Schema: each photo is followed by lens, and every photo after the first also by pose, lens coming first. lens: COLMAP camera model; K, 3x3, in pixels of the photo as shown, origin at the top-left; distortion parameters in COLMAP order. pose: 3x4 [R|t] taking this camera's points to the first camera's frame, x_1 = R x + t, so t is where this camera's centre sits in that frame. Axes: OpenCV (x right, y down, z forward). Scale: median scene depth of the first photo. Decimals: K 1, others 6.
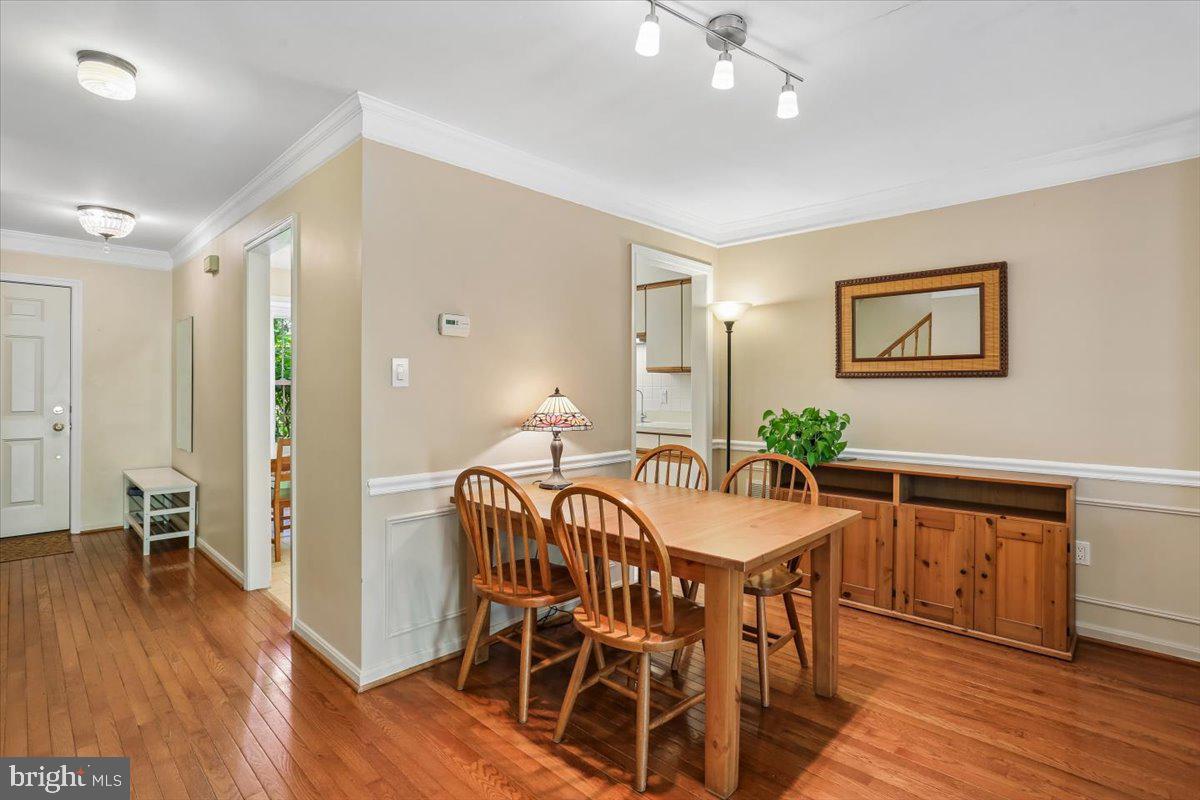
lens RADIAL K [[587.5, 0, 602.1], [0, 587.5, 388.9], [0, 0, 1]] dist [-0.046257, 0.017133]
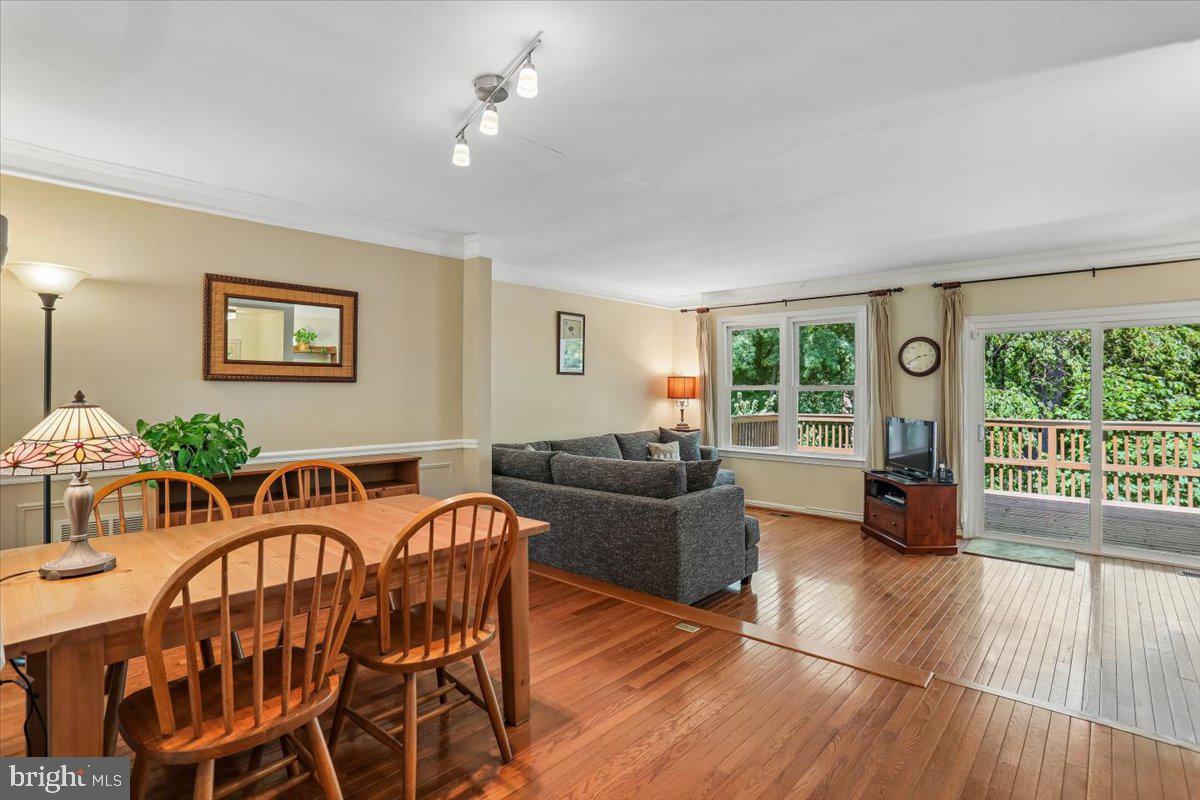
lens RADIAL K [[587.5, 0, 595.9], [0, 587.5, 391.6], [0, 0, 1]] dist [-0.046257, 0.017133]
pose [[-0.011410, -0.001888, 0.999933, -0.599757], [0.000305, 0.999998, 0.001891, -0.002551], [-0.999935, 0.000326, -0.011409, 0.486049]]
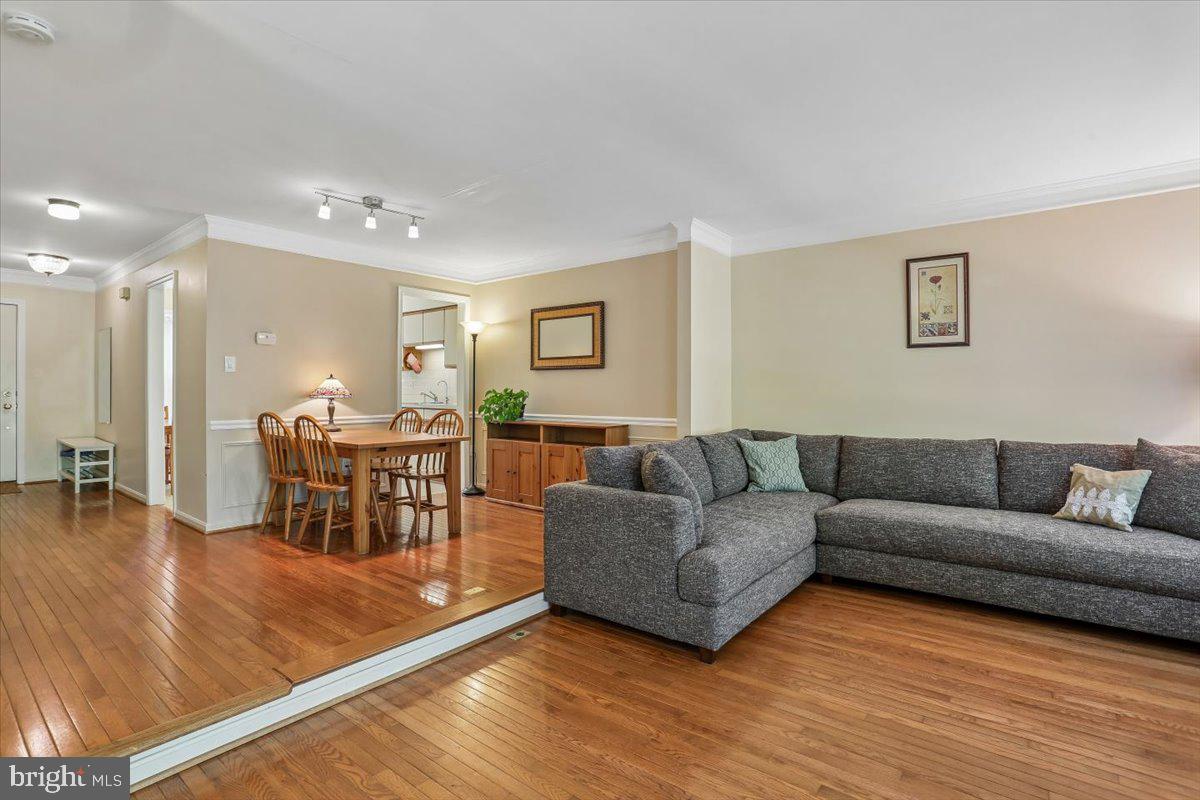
lens RADIAL K [[587.5, 0, 592.8], [0, 587.5, 394.0], [0, 0, 1]] dist [-0.046257, 0.017133]
pose [[0.996710, -0.000063, 0.081056, 0.529304], [-0.000257, 0.999992, 0.003939, 0.048211], [-0.081055, -0.003947, 0.996702, -0.746609]]
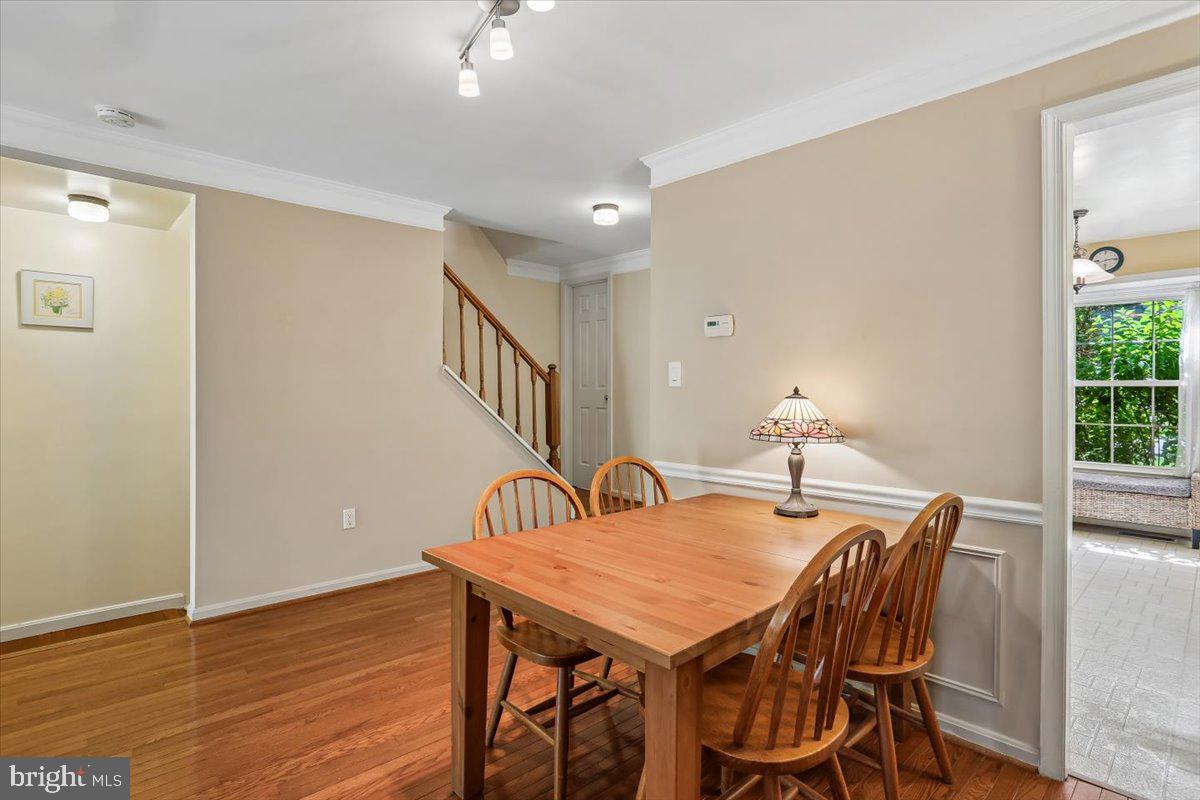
lens RADIAL K [[612.6, 0, 563.7], [0, 612.6, 389.6], [0, 0, 1]] dist [-0.027882, 0.008414]
pose [[-0.096297, 0.003116, -0.995348, 0.729007], [-0.004243, 0.999985, 0.003541, -0.000345], [0.995344, 0.004564, -0.096282, 0.730120]]
